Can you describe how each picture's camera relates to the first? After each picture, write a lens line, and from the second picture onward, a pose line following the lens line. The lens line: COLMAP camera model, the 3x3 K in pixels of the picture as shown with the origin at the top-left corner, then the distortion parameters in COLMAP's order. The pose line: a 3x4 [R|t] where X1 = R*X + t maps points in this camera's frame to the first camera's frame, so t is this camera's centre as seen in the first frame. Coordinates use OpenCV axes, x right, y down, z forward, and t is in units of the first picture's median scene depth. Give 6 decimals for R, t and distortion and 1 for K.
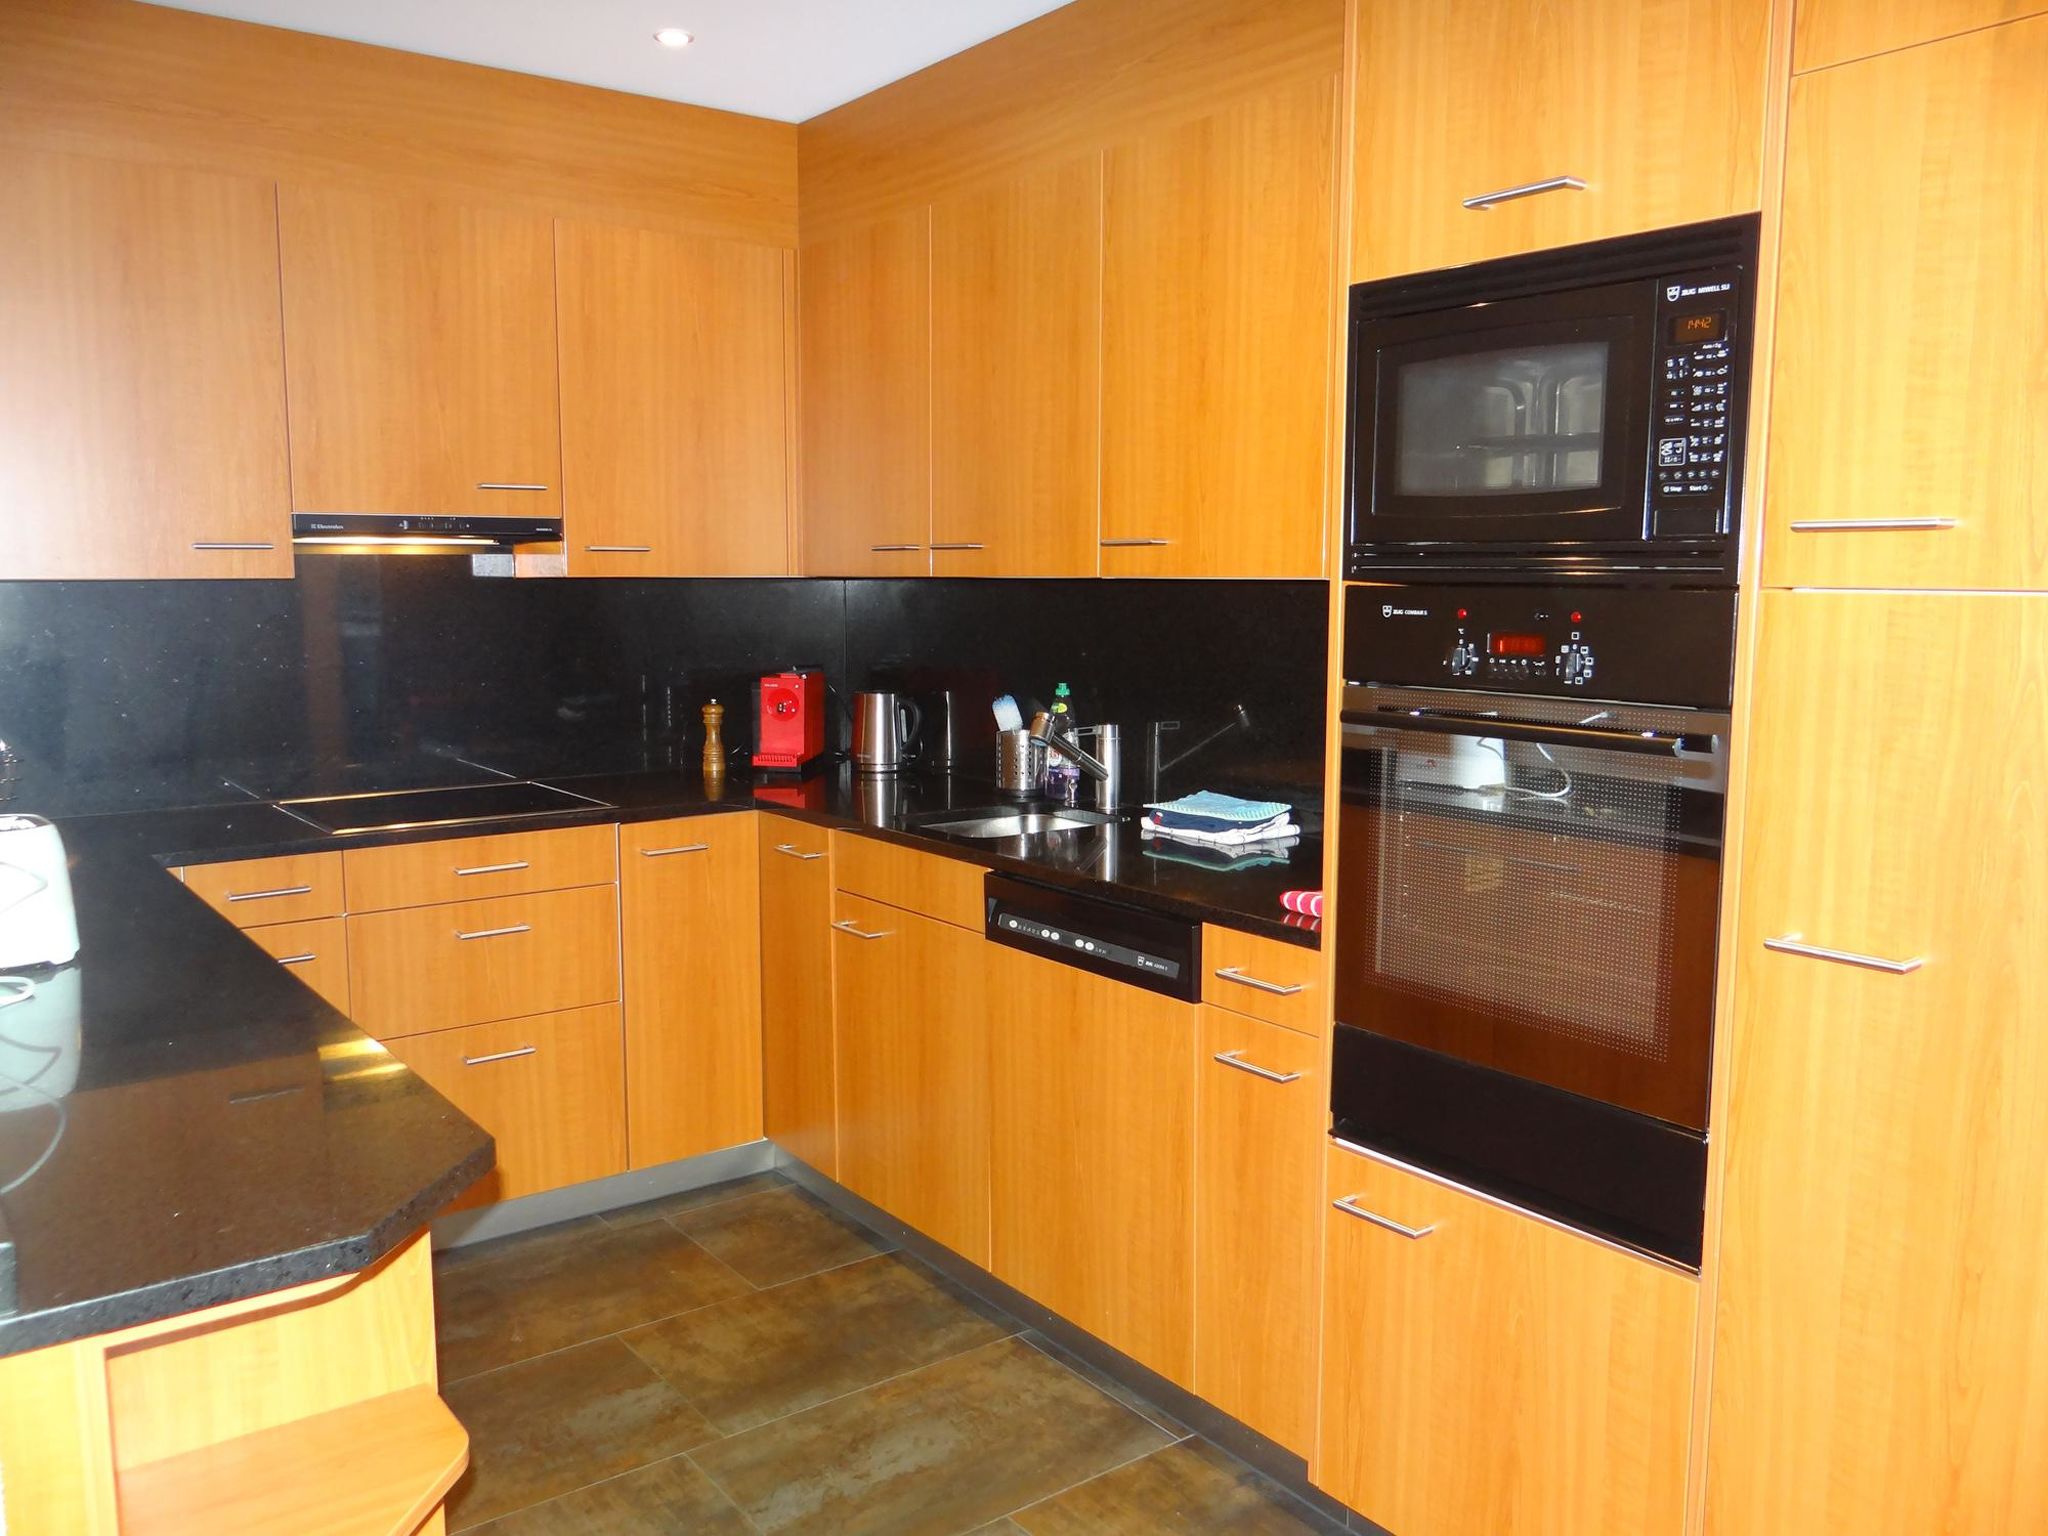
lens RADIAL K [[1633.0, 0, 1024.0], [0, 1633.0, 768.0], [0, 0, 1]] dist [-0.000052, 0.008454]
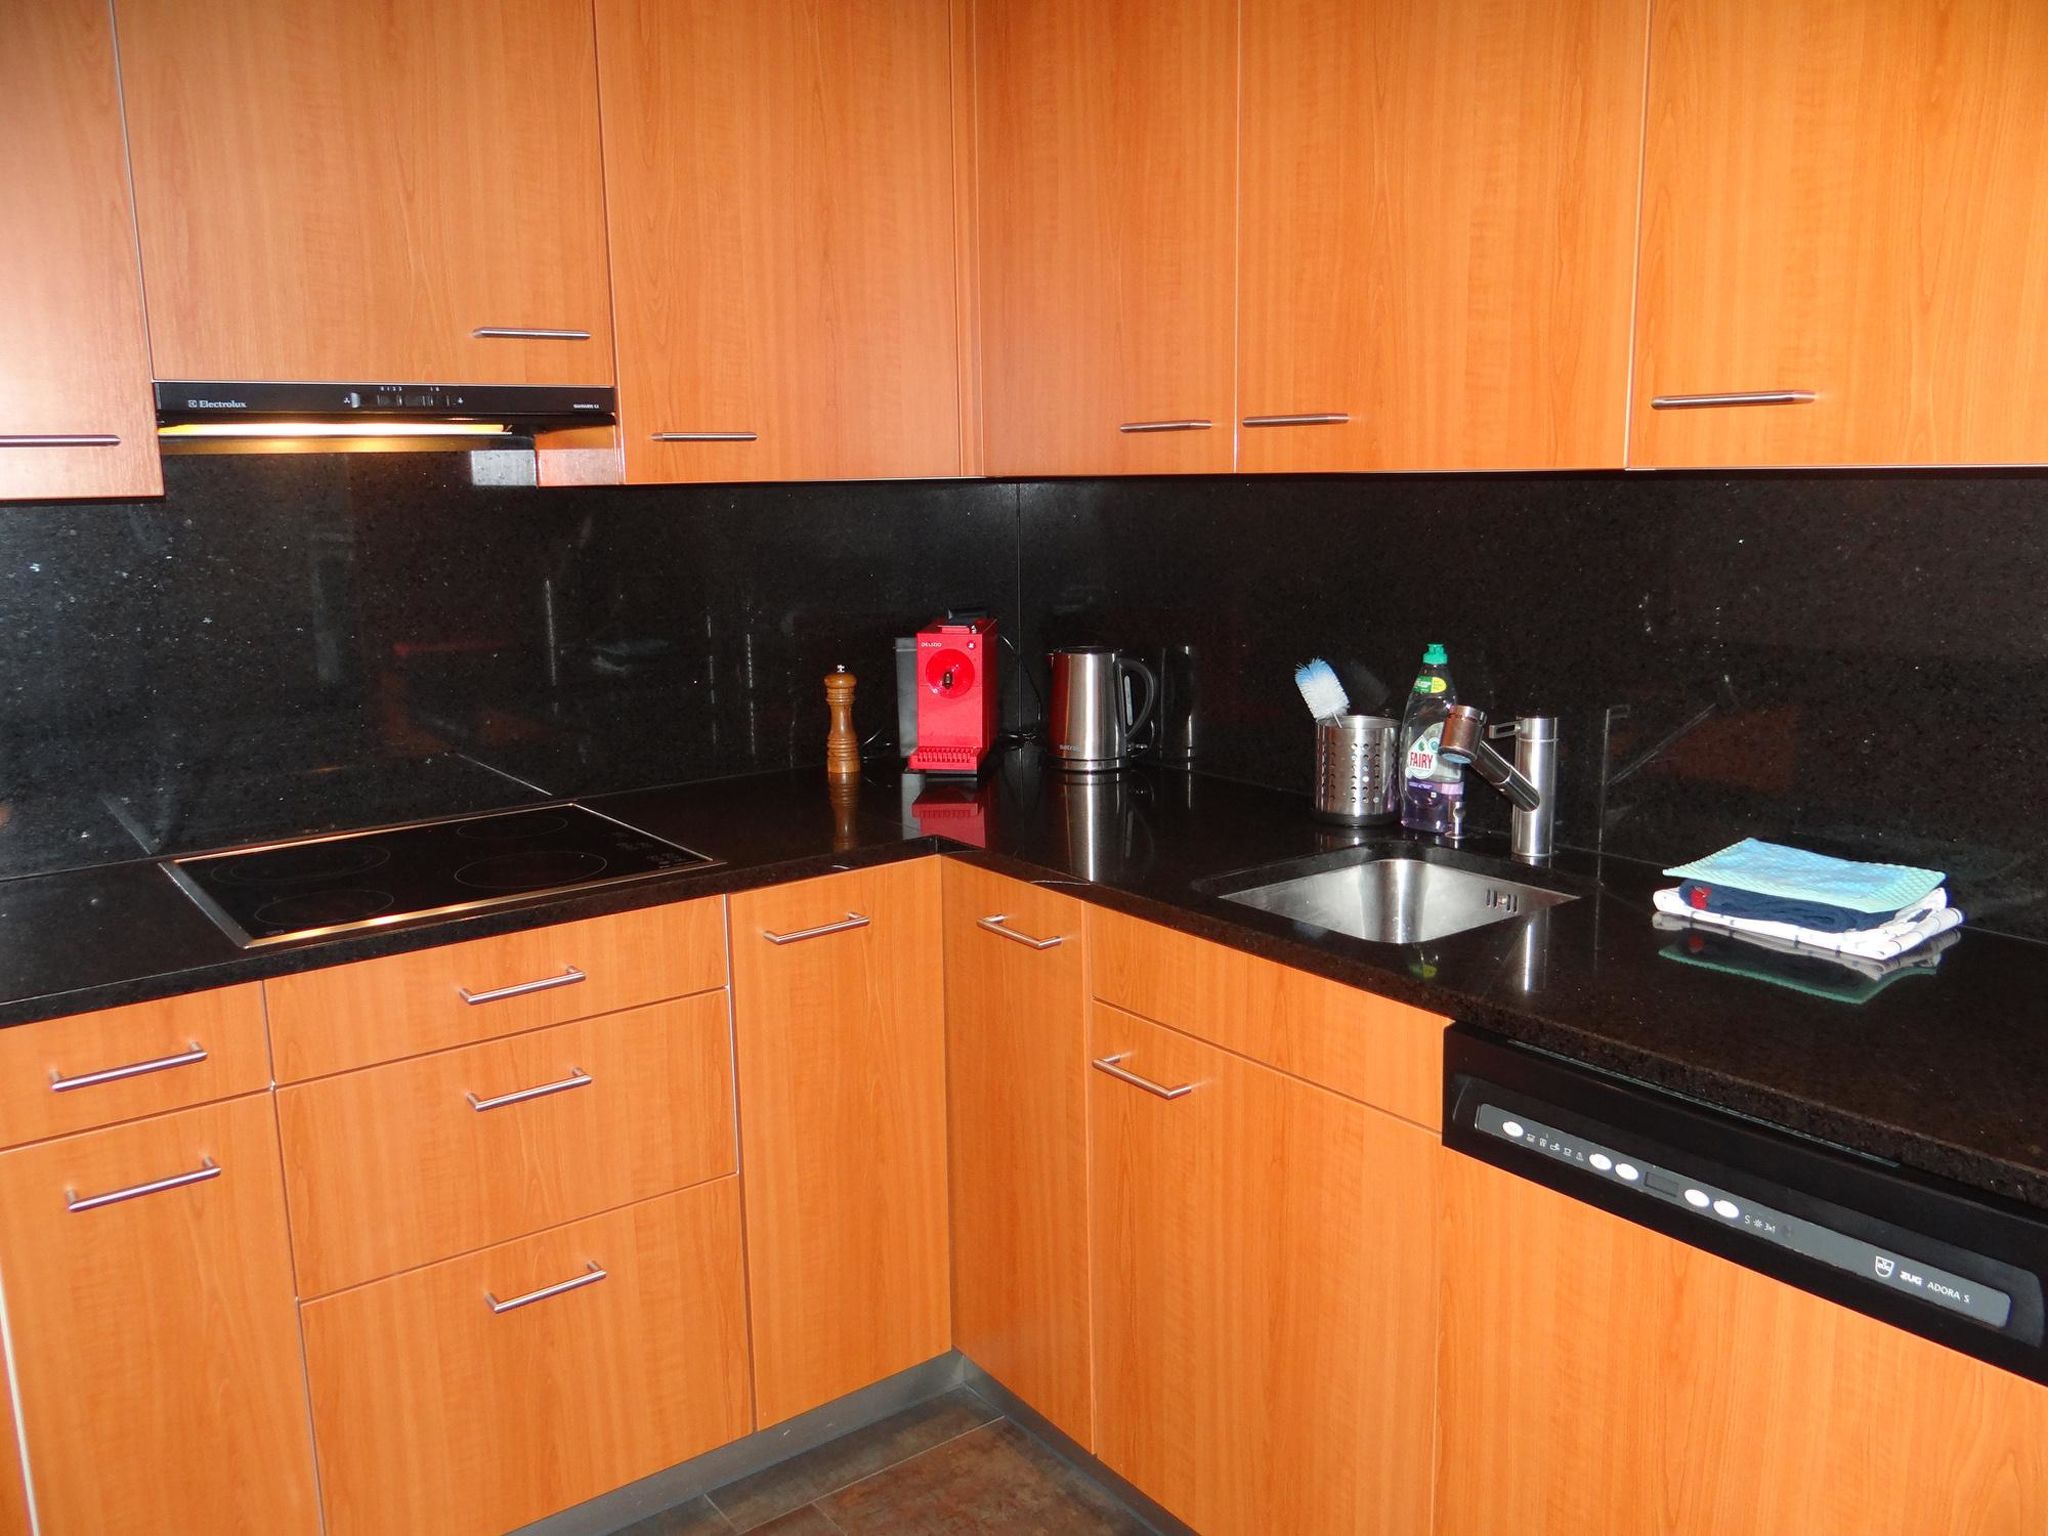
lens RADIAL K [[1613.5, 0, 1024.0], [0, 1613.5, 768.0], [0, 0, 1]] dist [0.000649, 0.008239]
pose [[0.999854, -0.017004, -0.001865, -0.133570], [0.017088, 0.997830, 0.063581, -0.047582], [0.000780, -0.063603, 0.997975, 0.395872]]
